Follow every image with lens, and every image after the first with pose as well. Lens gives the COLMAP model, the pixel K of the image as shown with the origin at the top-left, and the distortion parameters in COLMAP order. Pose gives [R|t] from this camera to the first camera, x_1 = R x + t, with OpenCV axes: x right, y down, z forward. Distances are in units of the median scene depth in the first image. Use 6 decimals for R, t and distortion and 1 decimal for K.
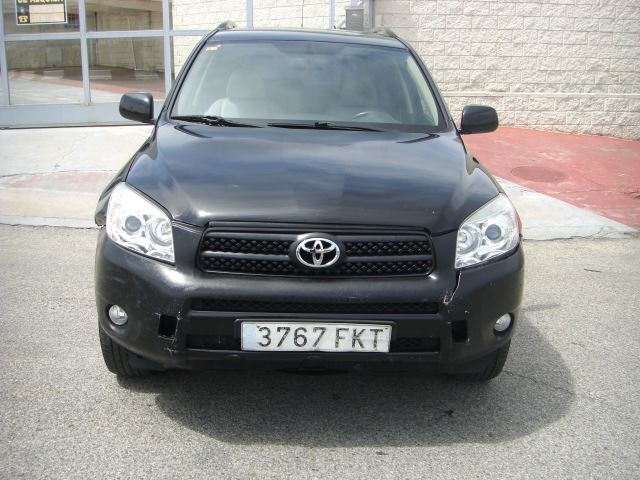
lens RADIAL K [[699.9, 0, 320.6], [0, 699.9, 242.0], [0, 0, 1]] dist [-0.130865, 0.000000]
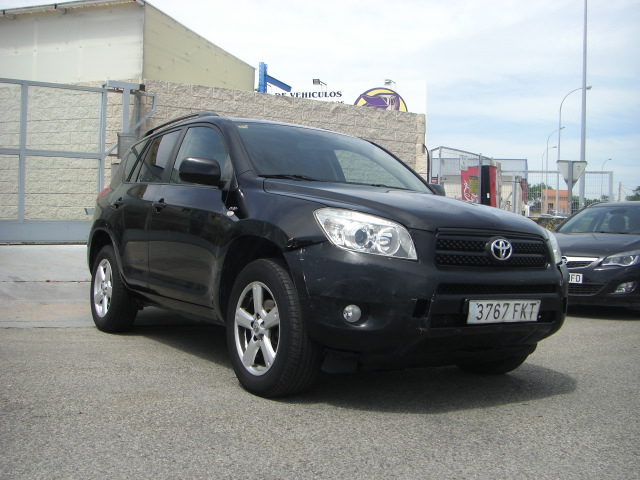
lens RADIAL K [[699.9, 0, 319.2], [0, 699.9, 246.1], [0, 0, 1]] dist [-0.130865, 0.000000]
pose [[0.861738, -0.004920, 0.507330, -1.025006], [0.109462, 0.978206, -0.176442, 0.213186], [-0.495405, 0.207580, 0.843496, -0.005386]]
